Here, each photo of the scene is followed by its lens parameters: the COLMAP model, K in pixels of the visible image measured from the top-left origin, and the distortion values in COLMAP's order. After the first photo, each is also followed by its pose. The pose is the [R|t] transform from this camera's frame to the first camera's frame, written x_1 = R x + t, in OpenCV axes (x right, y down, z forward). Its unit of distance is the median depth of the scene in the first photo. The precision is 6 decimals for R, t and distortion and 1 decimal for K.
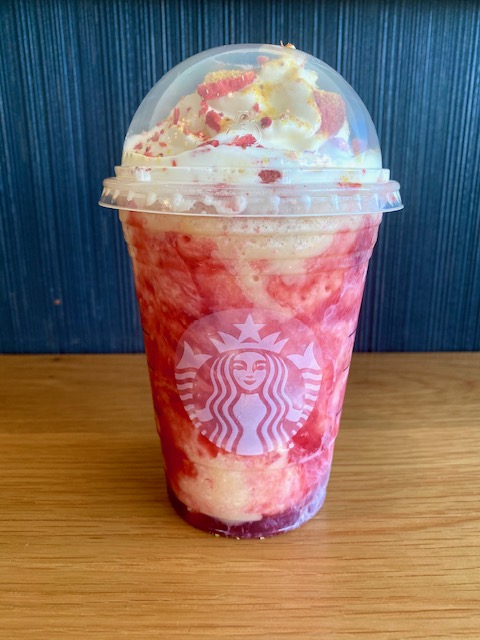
lens RADIAL K [[500.2, 0, 240.0], [0, 500.2, 320.0], [0, 0, 1]] dist [0.082577, -0.265599]
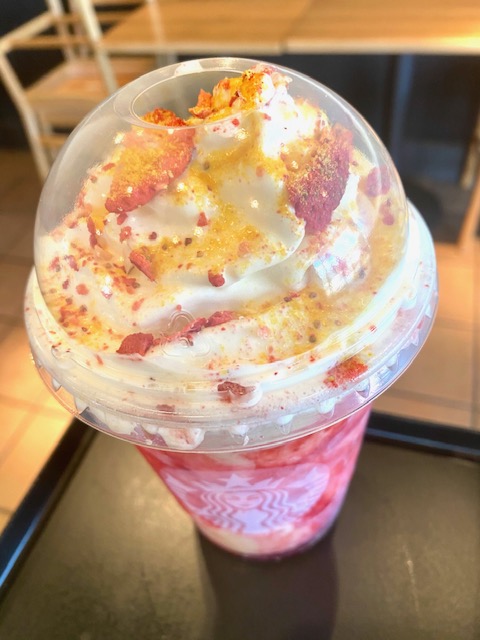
lens RADIAL K [[500.2, 0, 240.0], [0, 500.2, 320.0], [0, 0, 1]] dist [0.082577, -0.265599]
pose [[0.991898, -0.076609, -0.101340, 0.123782], [0.115697, 0.874217, 0.471549, -0.578006], [0.052469, -0.479454, 0.875997, 0.361026]]
